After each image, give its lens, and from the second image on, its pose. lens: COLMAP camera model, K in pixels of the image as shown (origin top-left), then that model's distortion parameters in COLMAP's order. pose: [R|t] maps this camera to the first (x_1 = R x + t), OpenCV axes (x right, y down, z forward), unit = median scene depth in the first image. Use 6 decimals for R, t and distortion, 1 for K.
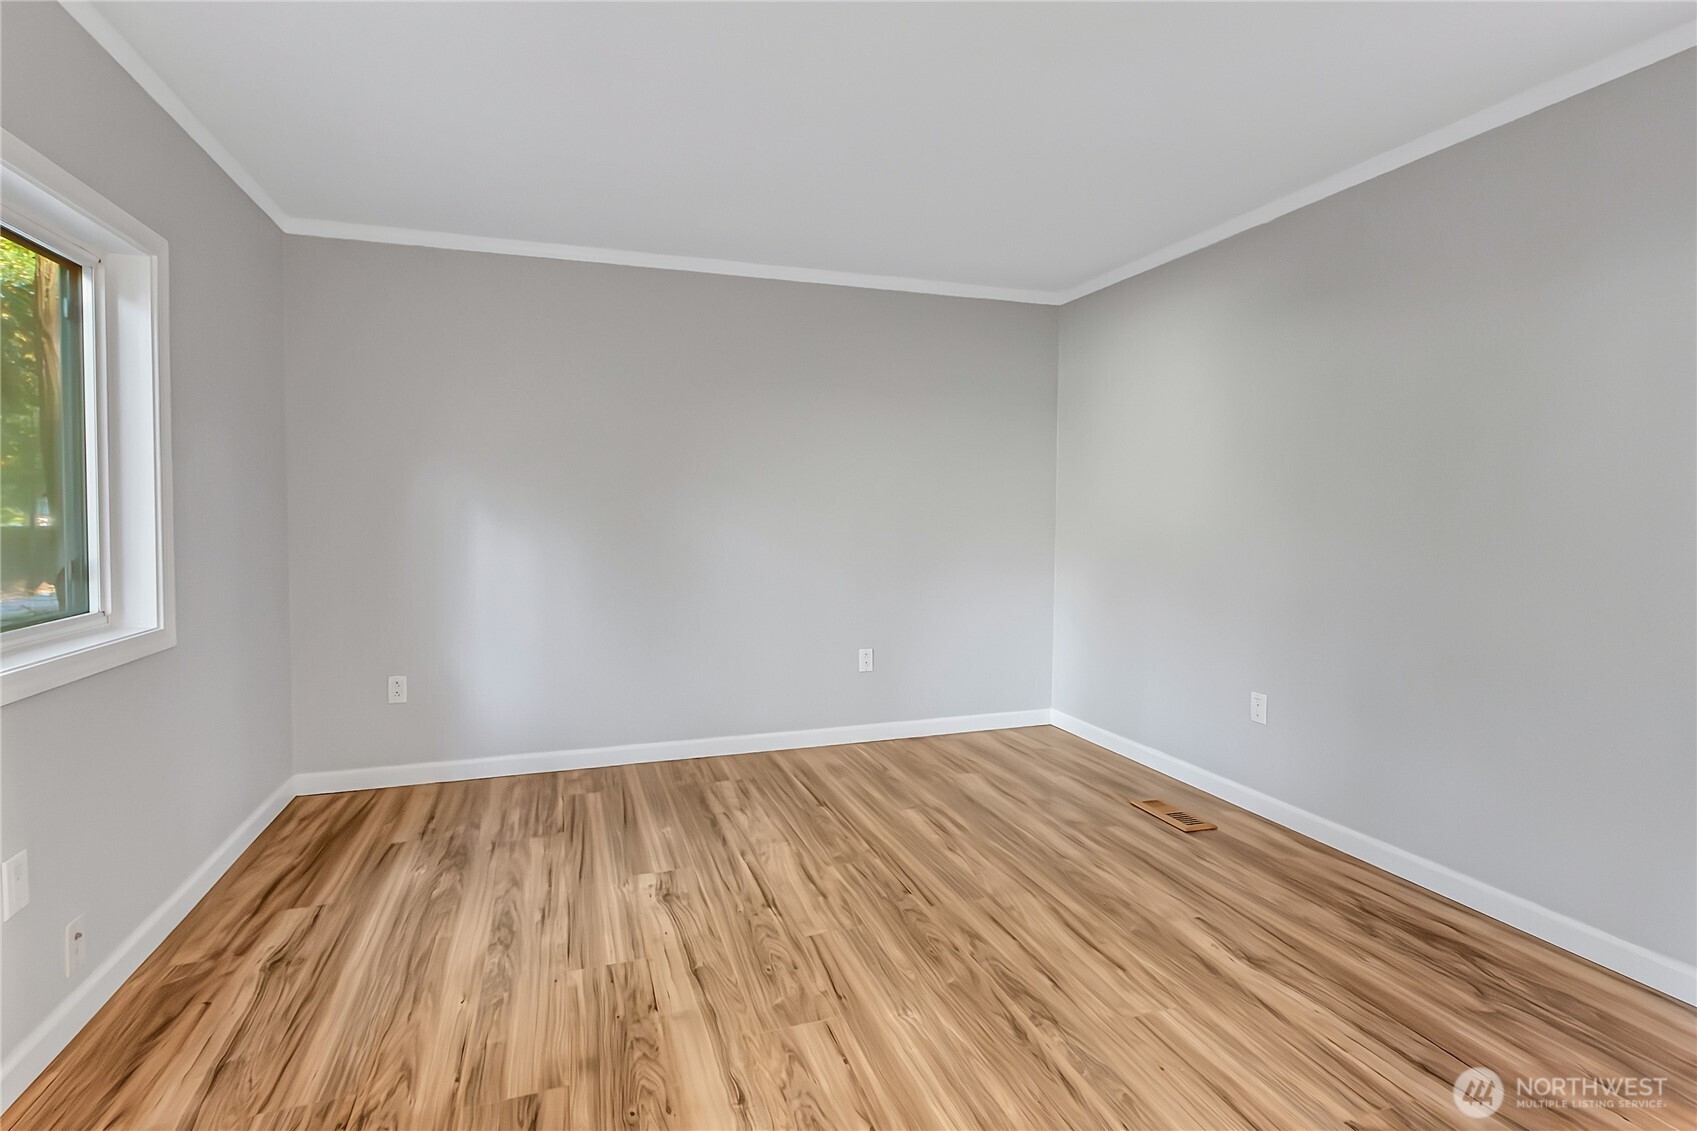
lens RADIAL K [[782.7, 0, 839.2], [0, 782.7, 529.4], [0, 0, 1]] dist [0.000080, -0.000008]
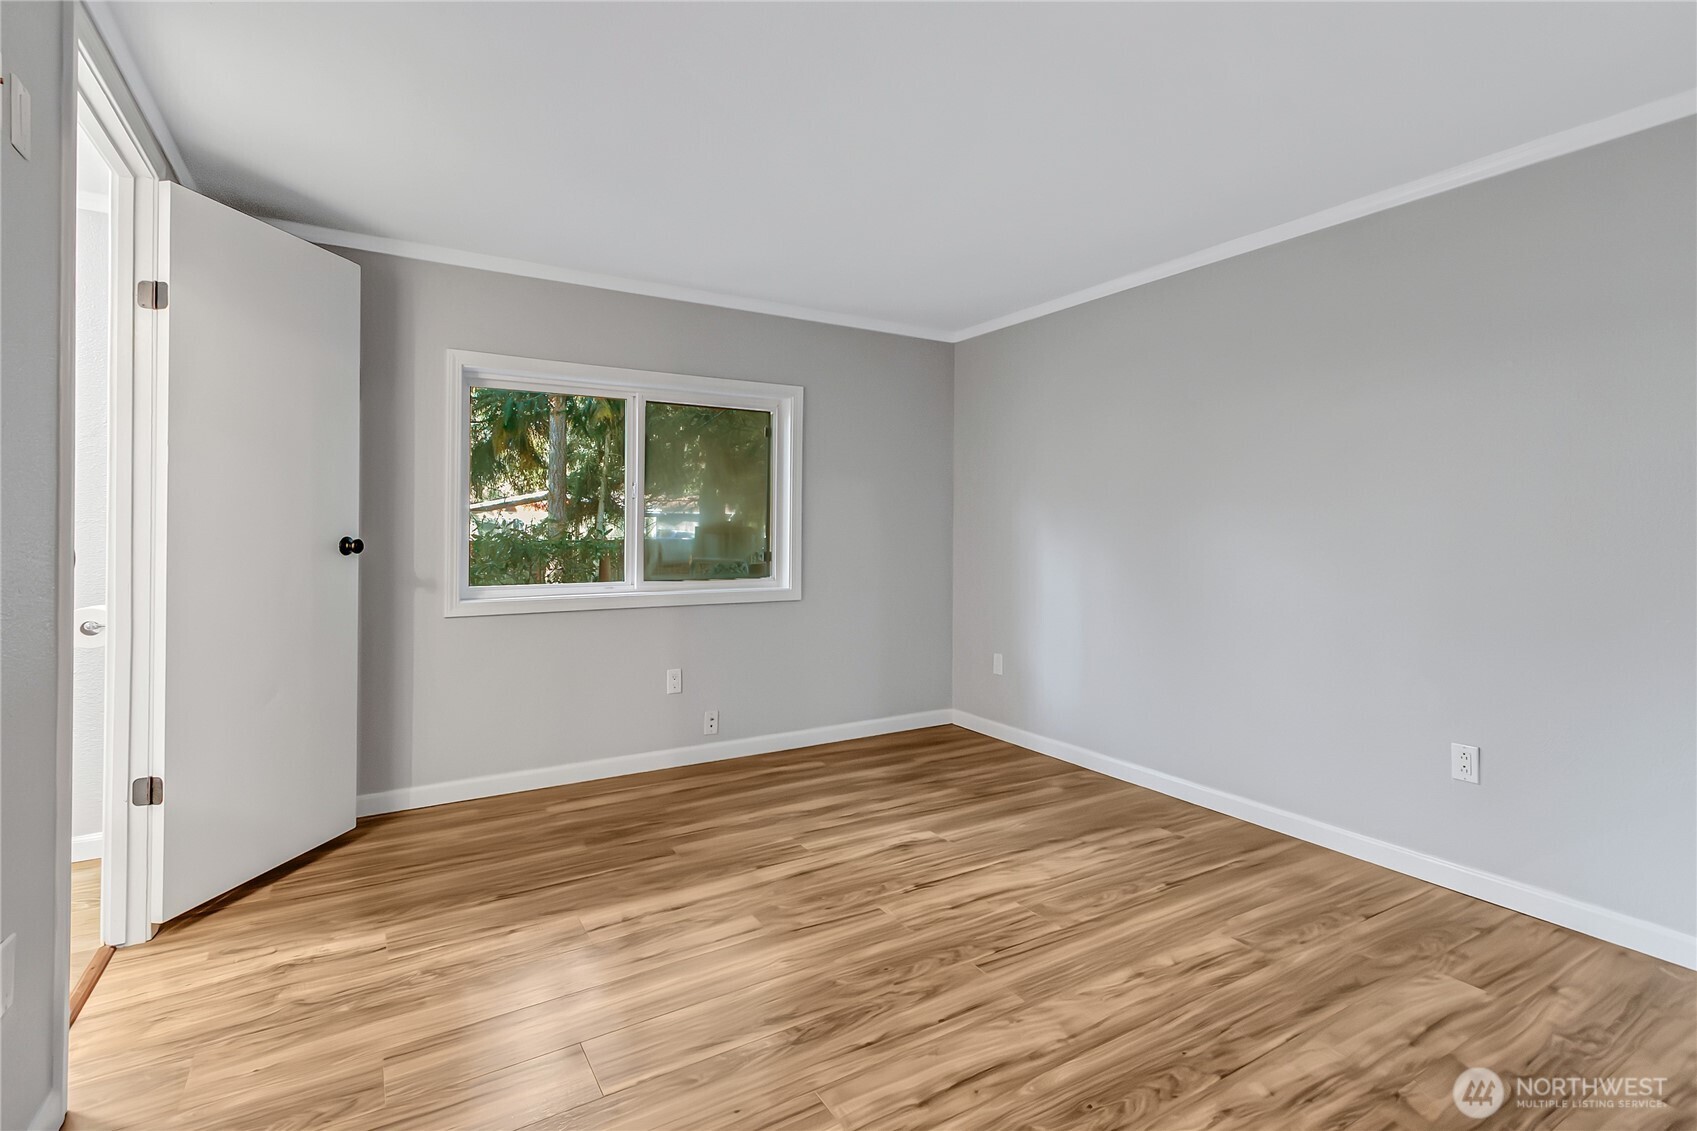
lens RADIAL K [[782.7, 0, 839.2], [0, 782.7, 529.4], [0, 0, 1]] dist [0.000080, -0.000008]
pose [[0.222556, 0.000807, -0.974920, 0.935234], [-0.020899, 0.999774, -0.003943, -0.023833], [0.974696, 0.021252, 0.222522, 0.598345]]
